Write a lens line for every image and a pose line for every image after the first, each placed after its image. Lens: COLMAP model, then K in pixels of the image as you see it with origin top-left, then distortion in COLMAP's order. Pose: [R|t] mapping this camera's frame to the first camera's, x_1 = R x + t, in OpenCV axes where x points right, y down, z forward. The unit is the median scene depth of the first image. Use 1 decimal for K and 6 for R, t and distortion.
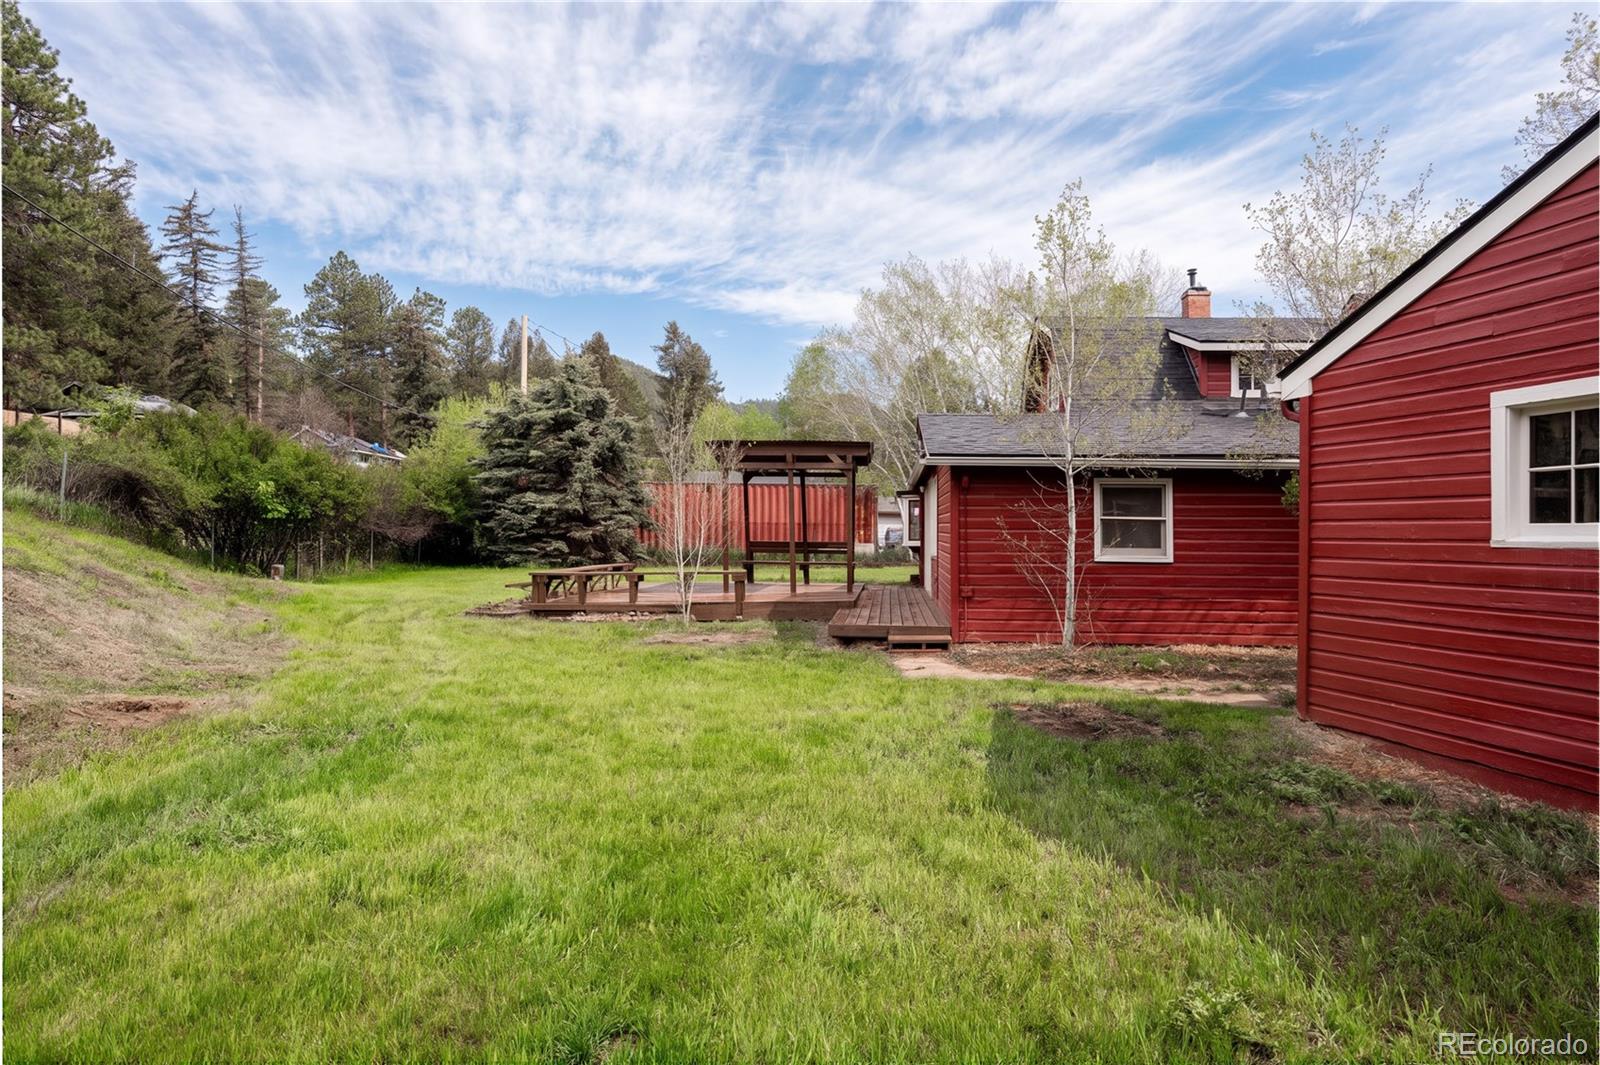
lens RADIAL K [[993.3, 0, 800.0], [0, 993.3, 532.5], [0, 0, 1]] dist [-0.001273, 0.000030]
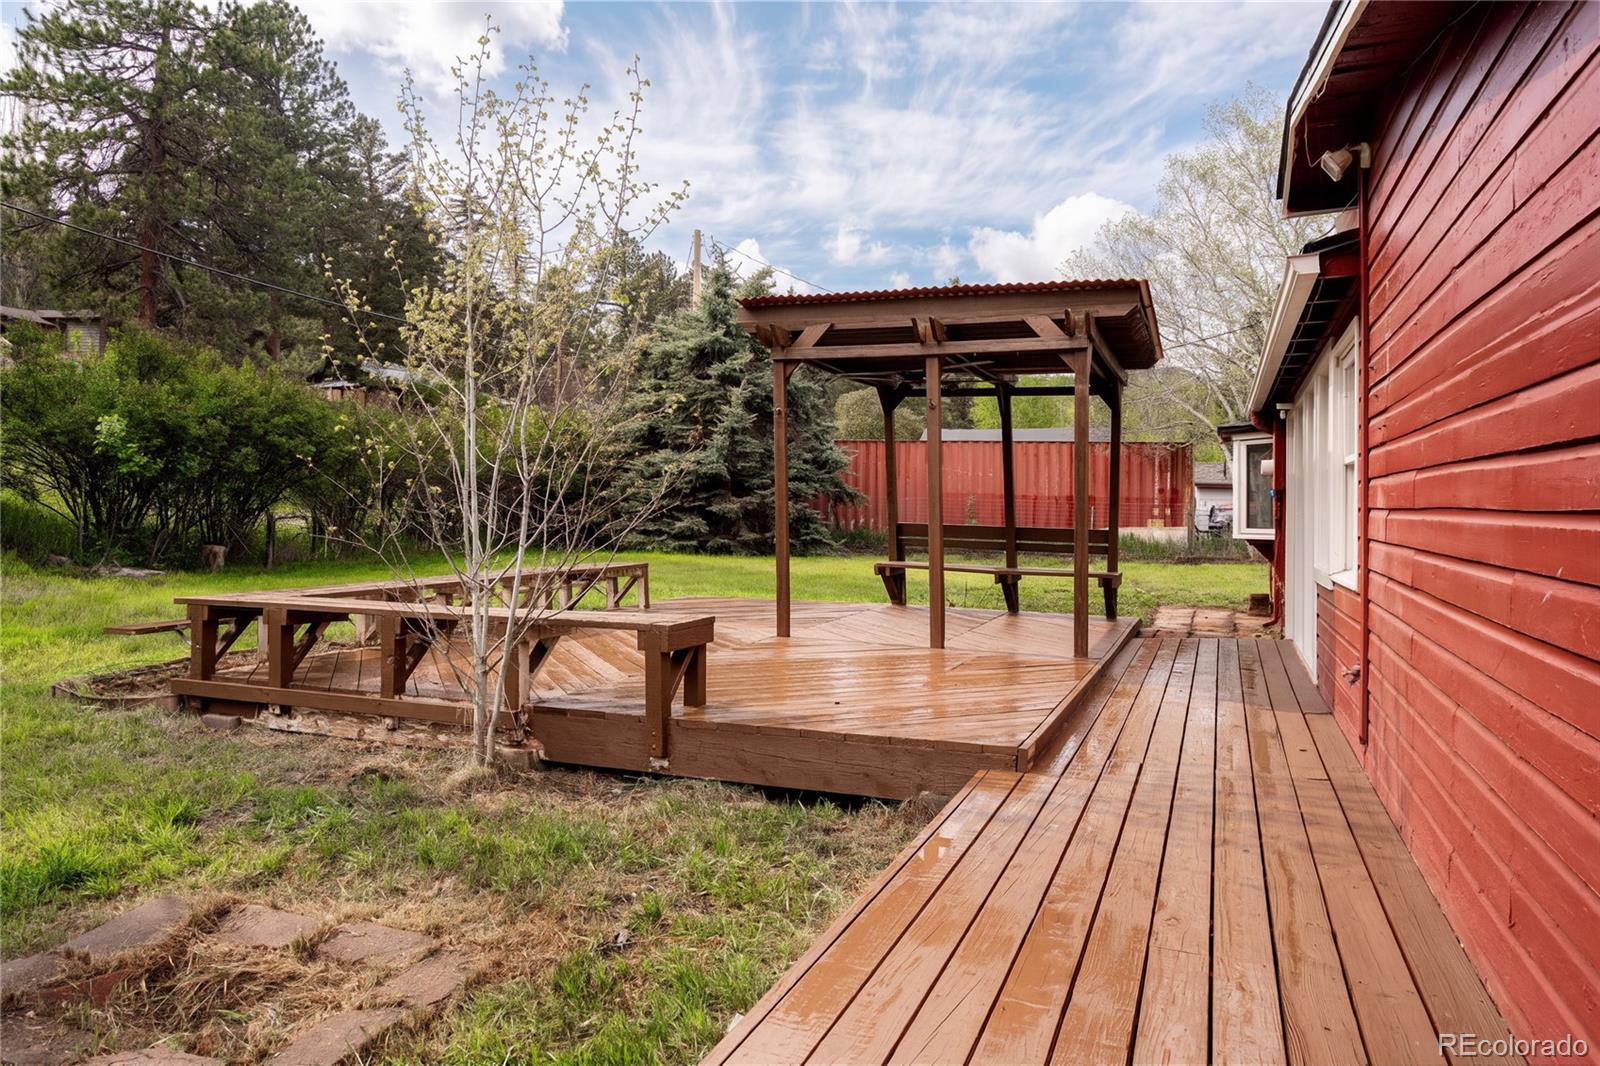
lens RADIAL K [[832.8, 0, 798.6], [0, 832.8, 502.2], [0, 0, 1]] dist [0.001587, 0.000186]
pose [[0.926567, 0.008277, -0.376039, 0.056029], [-0.010703, 0.999933, -0.004363, 0.000272], [0.375978, 0.008067, 0.926593, 0.511289]]
